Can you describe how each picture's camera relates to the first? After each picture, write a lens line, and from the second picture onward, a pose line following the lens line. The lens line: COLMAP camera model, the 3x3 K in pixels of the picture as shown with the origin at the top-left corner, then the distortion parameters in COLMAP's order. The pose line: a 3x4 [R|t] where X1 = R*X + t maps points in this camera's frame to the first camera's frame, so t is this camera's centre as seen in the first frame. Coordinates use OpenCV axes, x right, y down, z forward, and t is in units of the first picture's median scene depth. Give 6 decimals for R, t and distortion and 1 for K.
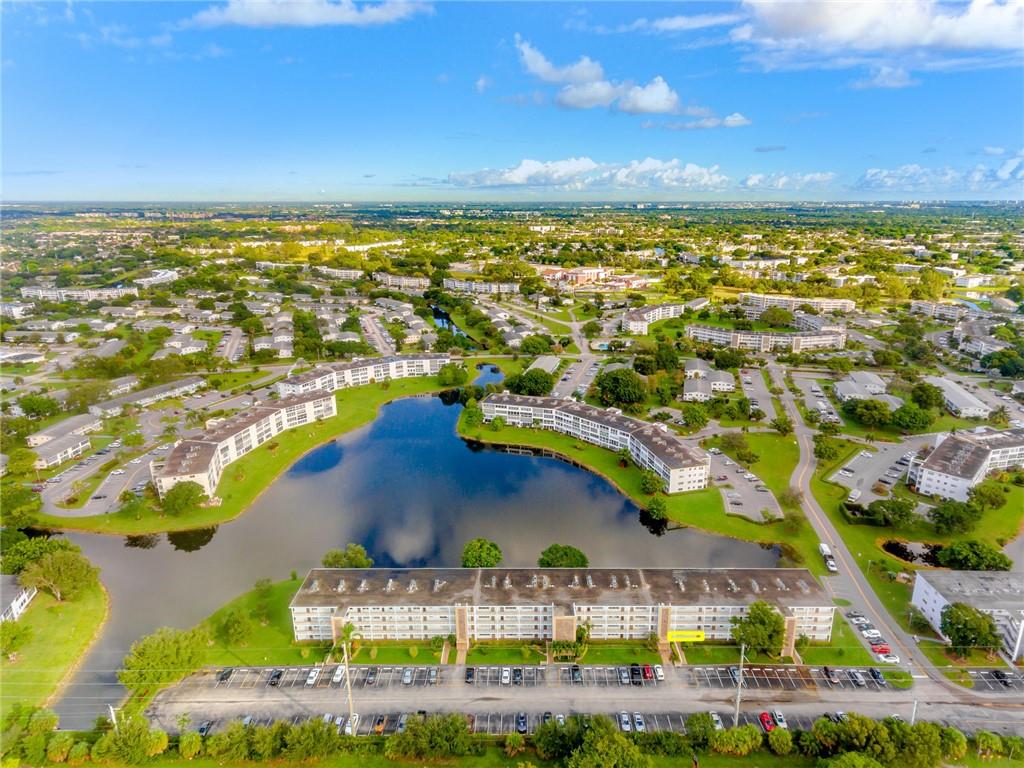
lens RADIAL K [[585.2, 0, 537.6], [0, 585.2, 370.1], [0, 0, 1]] dist [0.021123, 0.000918]
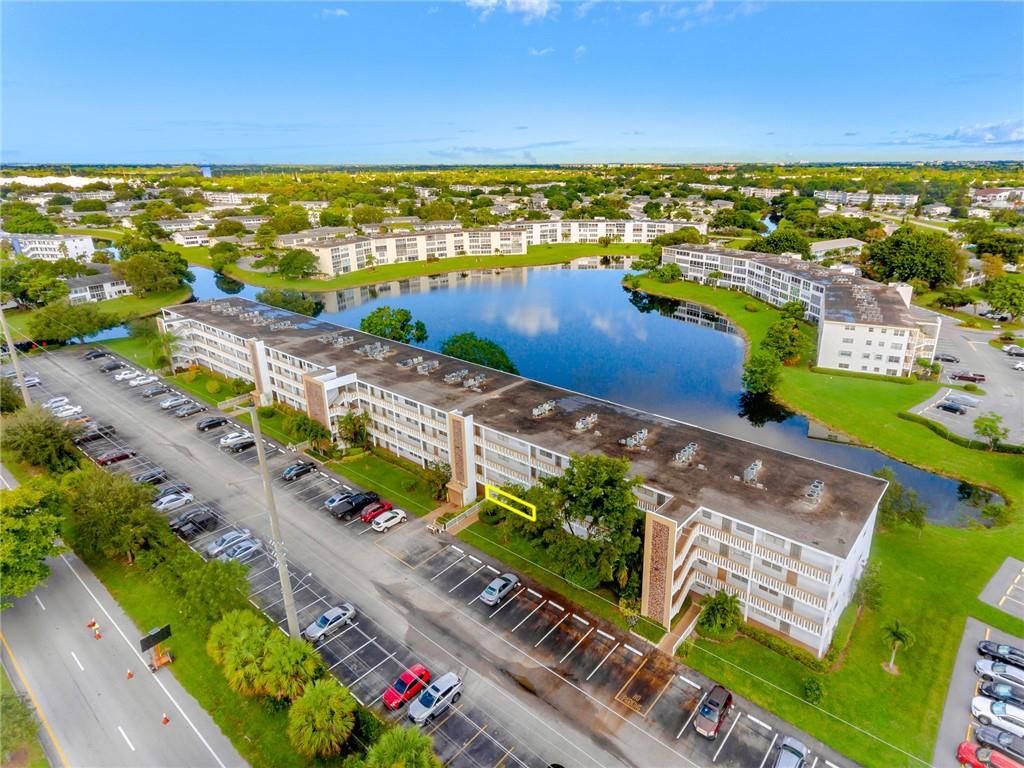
lens RADIAL K [[585.2, 0, 537.6], [0, 585.2, 370.1], [0, 0, 1]] dist [0.021123, 0.000918]
pose [[0.771549, 0.206149, -0.601843, 0.353199], [-0.160625, 0.978516, 0.129252, 0.184379], [0.615558, -0.003053, 0.788086, 0.416520]]
